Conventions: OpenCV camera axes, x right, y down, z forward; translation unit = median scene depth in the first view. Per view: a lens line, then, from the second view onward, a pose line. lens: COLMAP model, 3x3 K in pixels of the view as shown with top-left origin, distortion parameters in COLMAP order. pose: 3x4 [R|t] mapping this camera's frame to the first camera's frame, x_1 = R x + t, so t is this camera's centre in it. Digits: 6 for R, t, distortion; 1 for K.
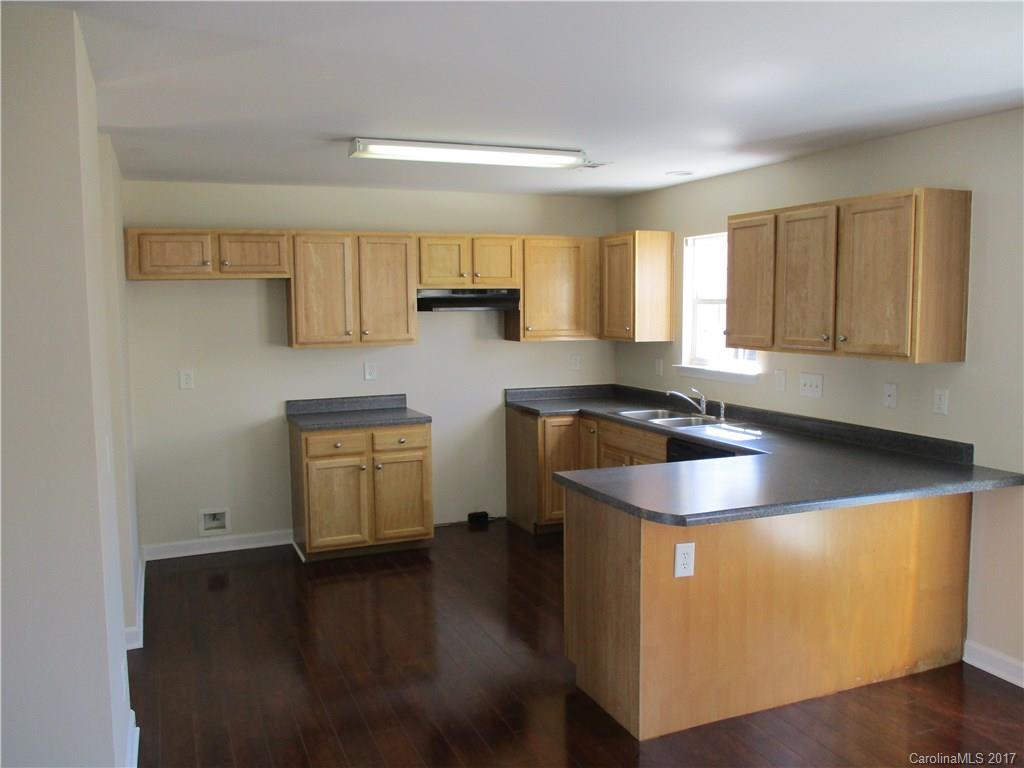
lens RADIAL K [[859.0, 0, 511.3], [0, 859.0, 385.2], [0, 0, 1]] dist [-0.036187, 0.001298]
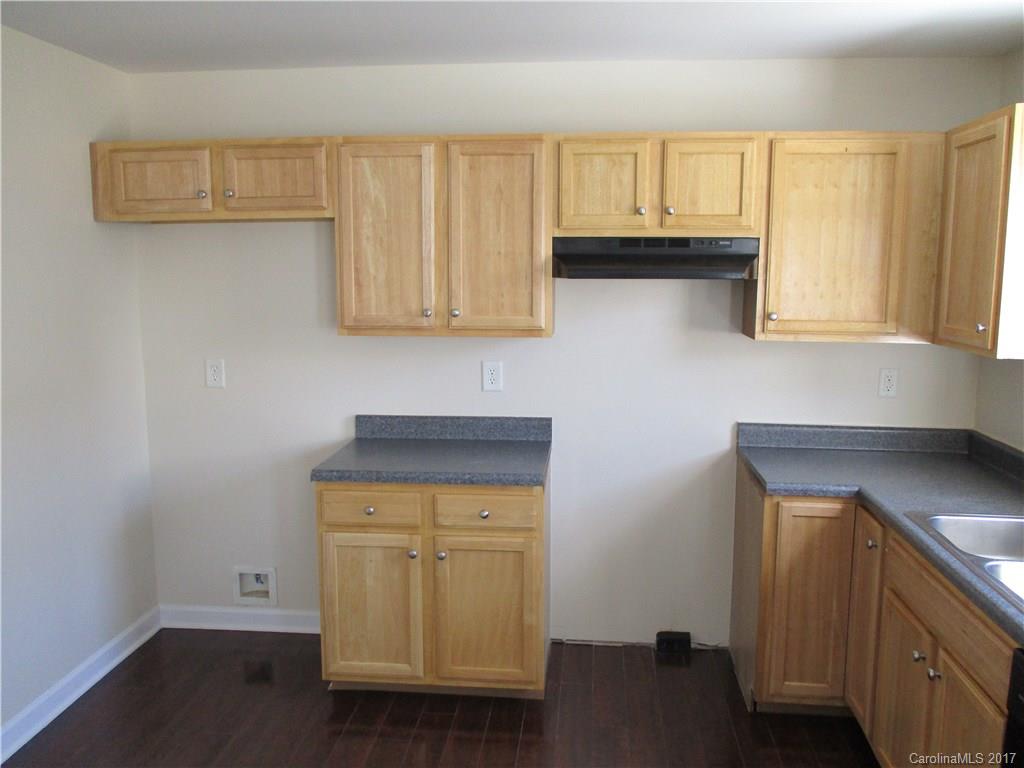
lens RADIAL K [[859.0, 0, 511.4], [0, 859.0, 378.8], [0, 0, 1]] dist [-0.036187, 0.001298]
pose [[0.881736, 0.075851, -0.465605, 0.130411], [-0.056713, 0.996874, 0.055000, -0.050294], [0.468322, -0.022090, 0.883282, 0.500488]]
